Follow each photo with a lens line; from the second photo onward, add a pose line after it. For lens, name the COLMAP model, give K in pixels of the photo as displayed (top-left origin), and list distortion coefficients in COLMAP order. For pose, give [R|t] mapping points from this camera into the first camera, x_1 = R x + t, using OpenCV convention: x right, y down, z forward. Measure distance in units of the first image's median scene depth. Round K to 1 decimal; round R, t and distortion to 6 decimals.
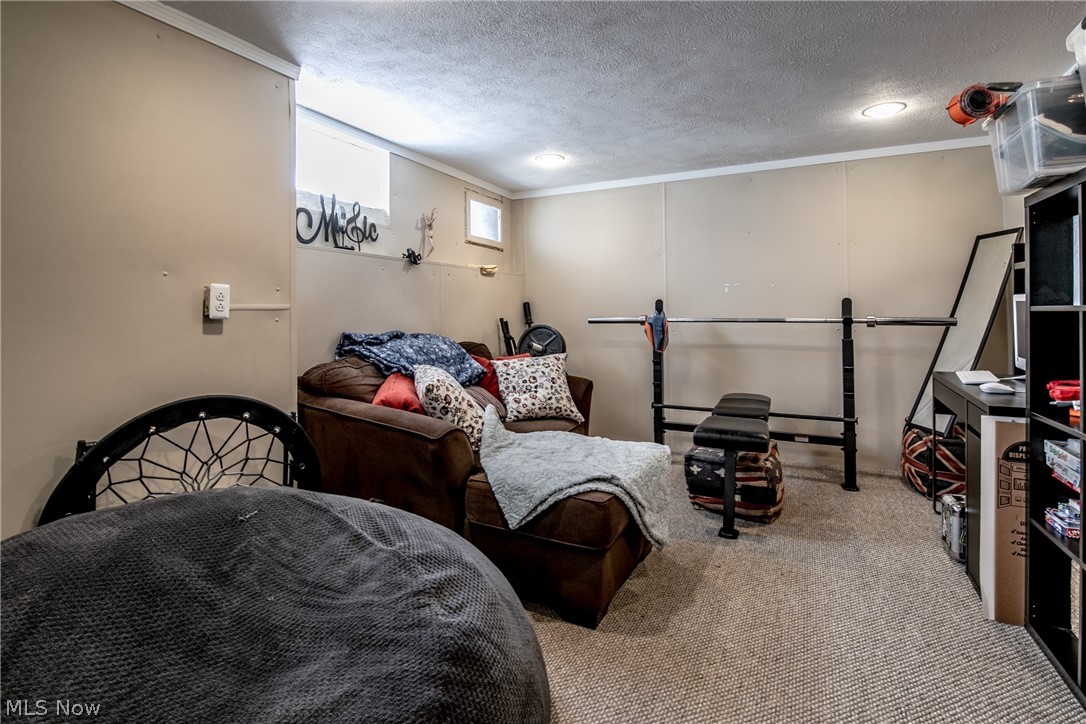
lens RADIAL K [[546.3, 0, 526.4], [0, 546.3, 311.4], [0, 0, 1]] dist [0.005144, -0.000209]
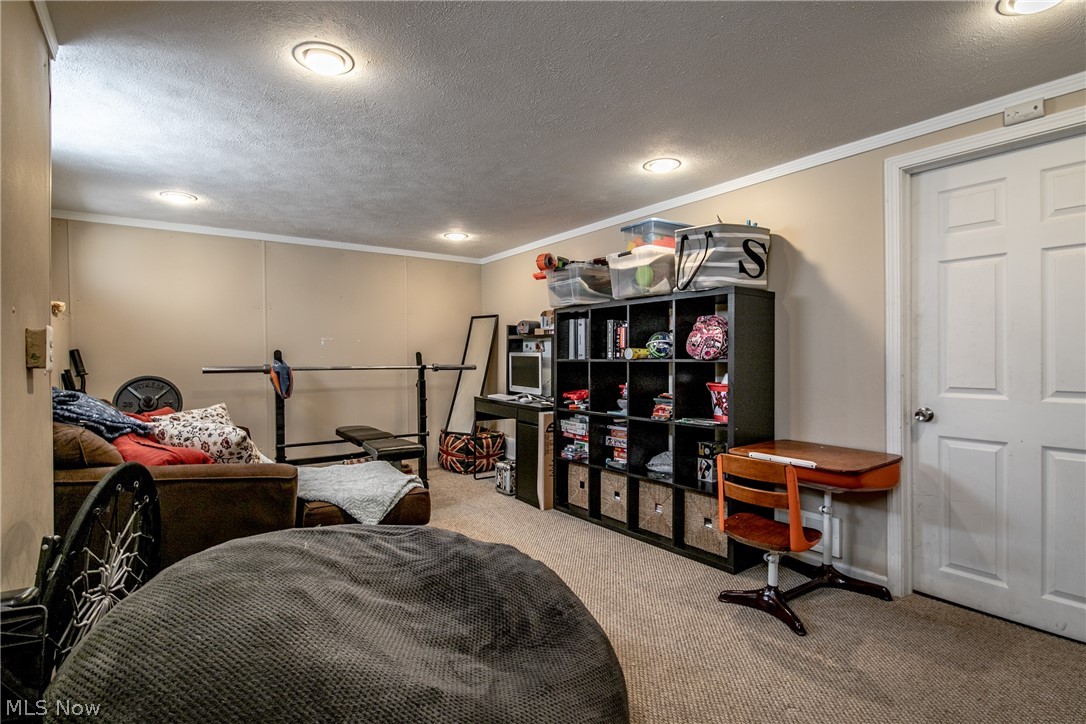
lens RADIAL K [[546.3, 0, 533.2], [0, 546.3, 361.7], [0, 0, 1]] dist [0.005144, -0.000209]
pose [[0.477760, -0.001736, 0.878489, -0.596436], [-0.001743, 0.999994, 0.002924, -0.003411], [-0.878489, -0.002928, 0.477754, 0.028681]]
